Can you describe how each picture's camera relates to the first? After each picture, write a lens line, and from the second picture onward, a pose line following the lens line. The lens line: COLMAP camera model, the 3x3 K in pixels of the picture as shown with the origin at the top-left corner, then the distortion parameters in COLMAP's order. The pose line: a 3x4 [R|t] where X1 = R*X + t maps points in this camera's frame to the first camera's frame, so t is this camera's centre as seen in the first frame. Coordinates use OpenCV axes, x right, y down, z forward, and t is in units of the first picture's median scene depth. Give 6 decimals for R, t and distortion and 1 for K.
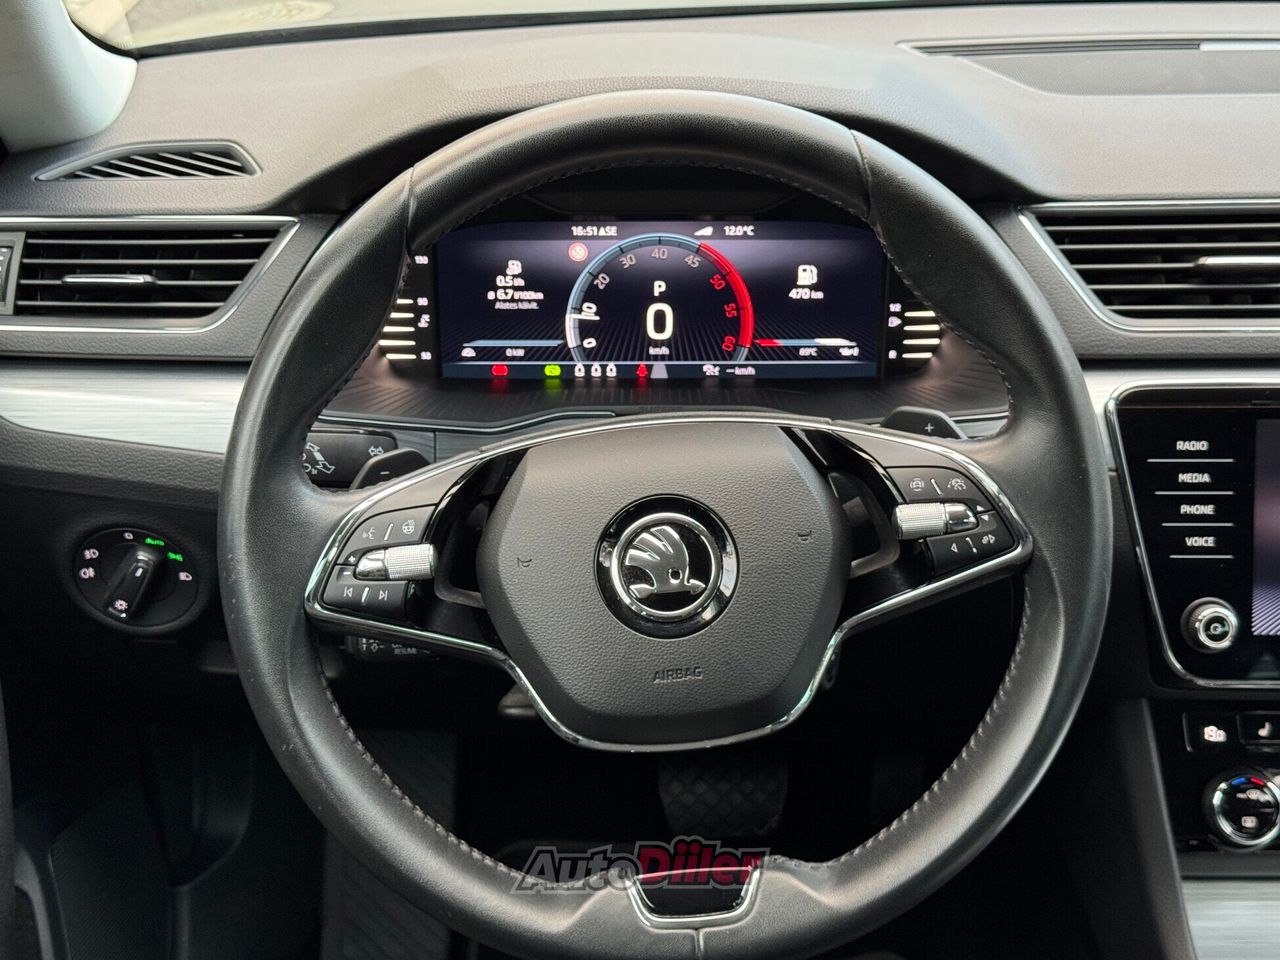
lens RADIAL K [[1799.1, 0, 631.7], [0, 1799.1, 481.1], [0, 0, 1]] dist [0.109916, 0.000000]
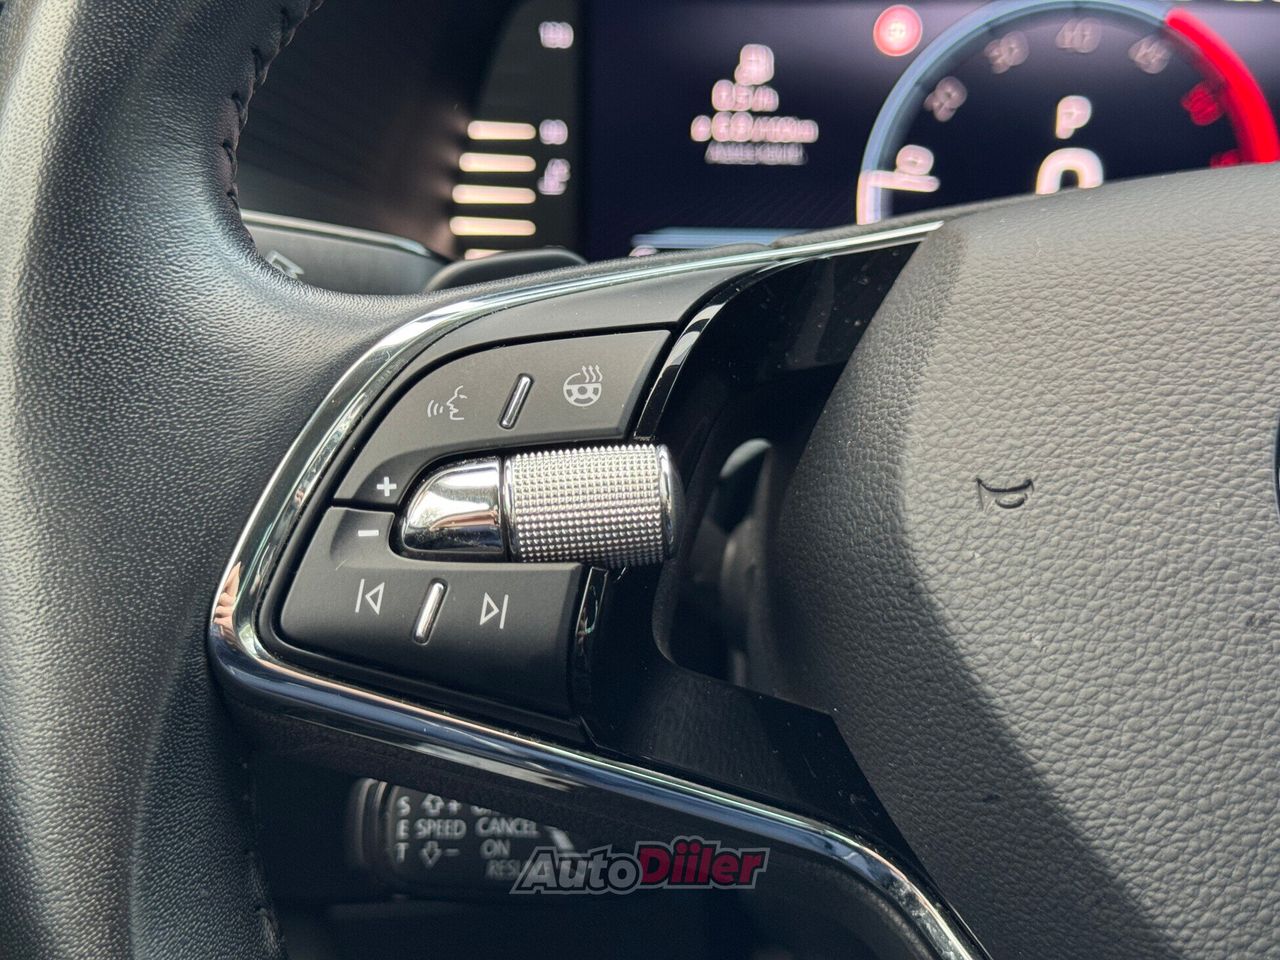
lens RADIAL K [[1885.2, 0, 651.0], [0, 1885.2, 482.4], [0, 0, 1]] dist [0.044202, 0.000000]
pose [[0.999898, 0.012069, -0.007700, -0.088207], [-0.013339, 0.980708, -0.195022, 0.079794], [0.005198, 0.195104, 0.980769, 0.562016]]
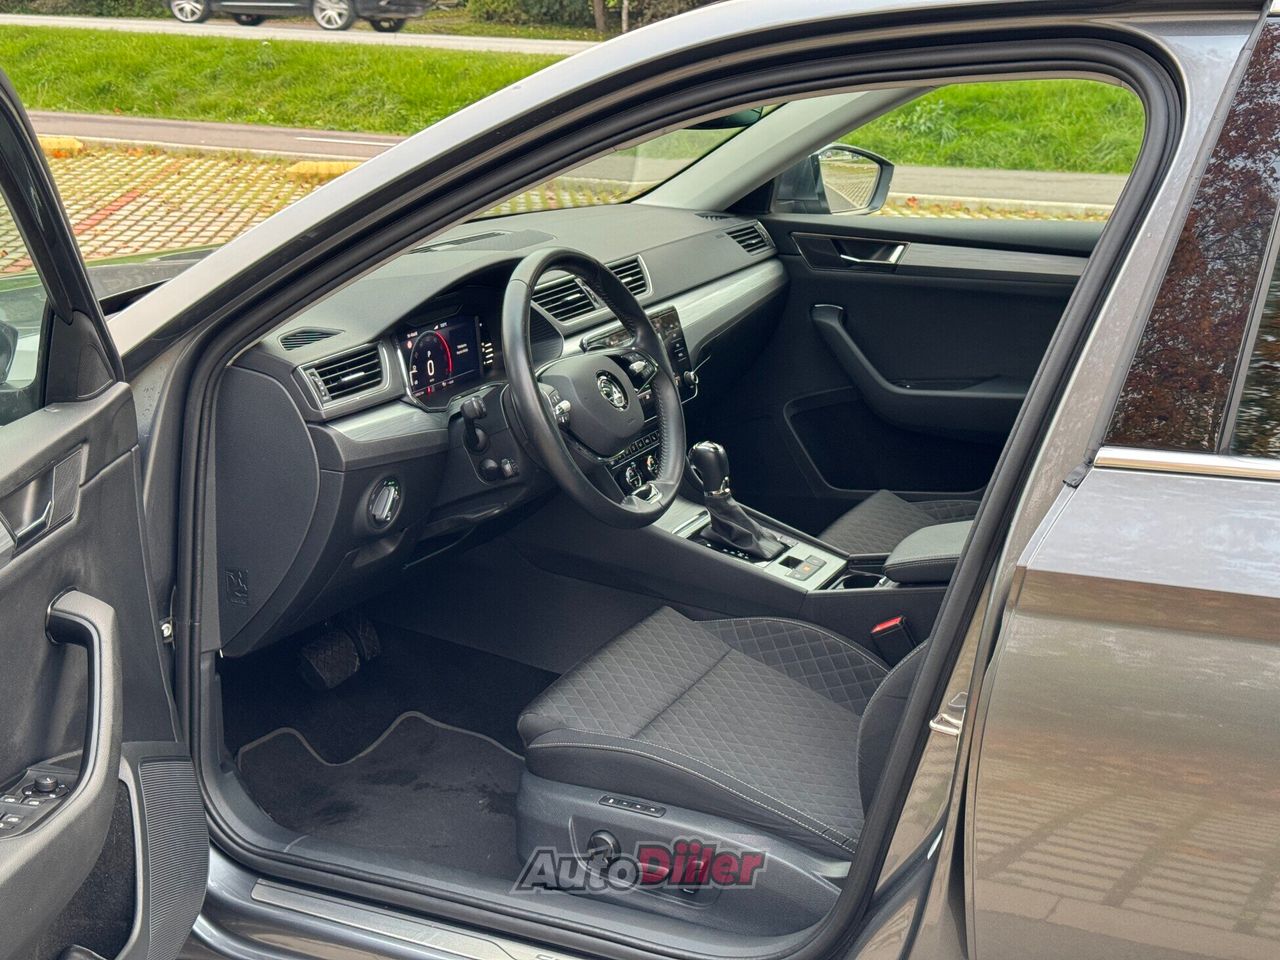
lens RADIAL K [[1799.1, 0, 644.9], [0, 1799.1, 483.5], [0, 0, 1]] dist [0.109916, 0.000000]
pose [[0.443259, -0.246102, 0.861949, -2.076626], [0.399066, 0.915205, 0.056087, 0.035700], [-0.802663, 0.319114, 0.503884, -0.436723]]
